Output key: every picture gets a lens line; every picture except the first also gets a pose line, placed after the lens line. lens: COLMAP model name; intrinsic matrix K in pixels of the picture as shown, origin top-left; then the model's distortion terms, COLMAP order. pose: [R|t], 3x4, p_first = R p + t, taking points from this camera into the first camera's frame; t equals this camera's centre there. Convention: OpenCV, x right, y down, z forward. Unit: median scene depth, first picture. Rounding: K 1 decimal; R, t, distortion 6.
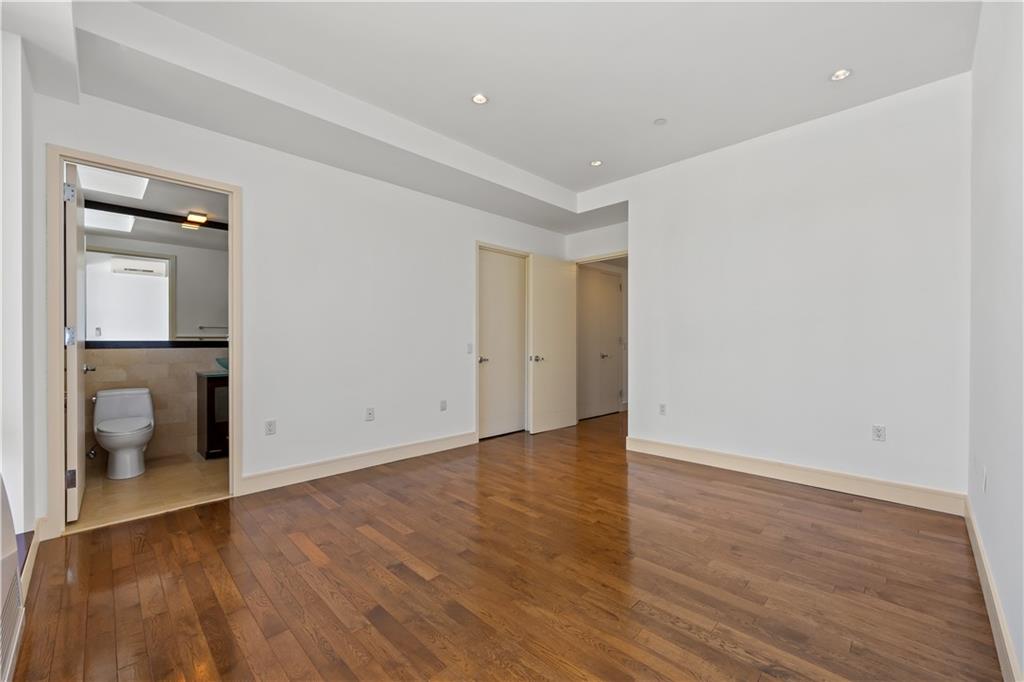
lens RADIAL K [[414.5, 0, 515.8], [0, 414.5, 343.6], [0, 0, 1]] dist [-0.010197, -0.000482]
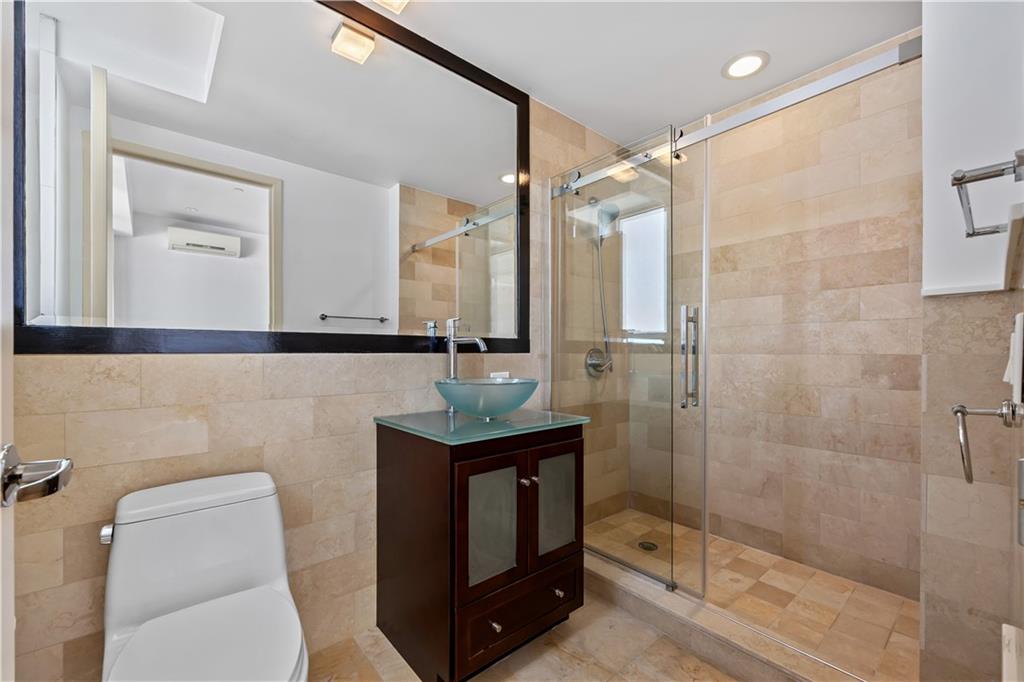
lens RADIAL K [[414.5, 0, 508.1], [0, 414.5, 347.4], [0, 0, 1]] dist [-0.010197, -0.000482]
pose [[0.995994, -0.006254, -0.089206, -0.645343], [0.004985, 0.999883, -0.014438, 0.012160], [0.089286, 0.013935, 0.995909, 0.657242]]
